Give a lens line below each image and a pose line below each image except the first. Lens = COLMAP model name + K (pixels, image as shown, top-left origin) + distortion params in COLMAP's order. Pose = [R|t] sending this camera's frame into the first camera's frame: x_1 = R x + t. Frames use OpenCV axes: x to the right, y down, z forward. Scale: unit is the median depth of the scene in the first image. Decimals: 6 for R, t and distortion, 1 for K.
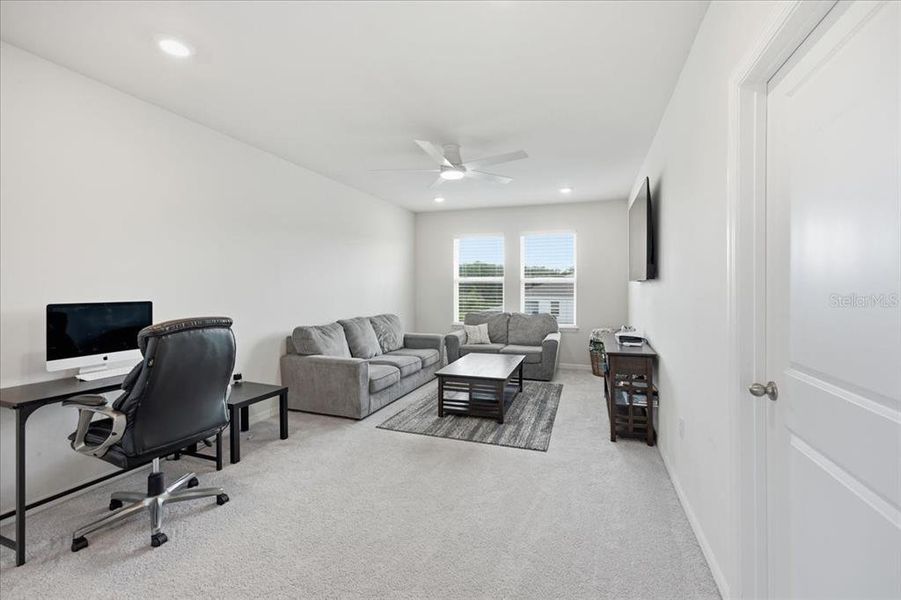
lens RADIAL K [[378.9, 0, 460.0], [0, 378.9, 288.2], [0, 0, 1]] dist [-0.001099, 0.000454]
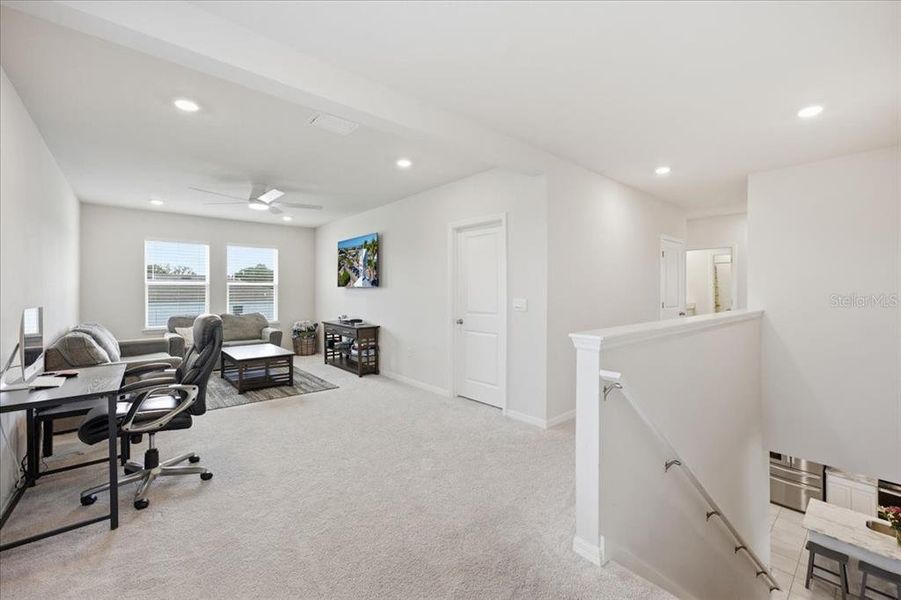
lens RADIAL K [[378.9, 0, 460.0], [0, 378.9, 288.2], [0, 0, 1]] dist [-0.001099, 0.000454]
pose [[0.495042, 0.002432, 0.868865, -0.920640], [0.002543, 0.999988, -0.004248, -0.007573], [-0.868865, 0.004313, 0.495030, -0.292438]]
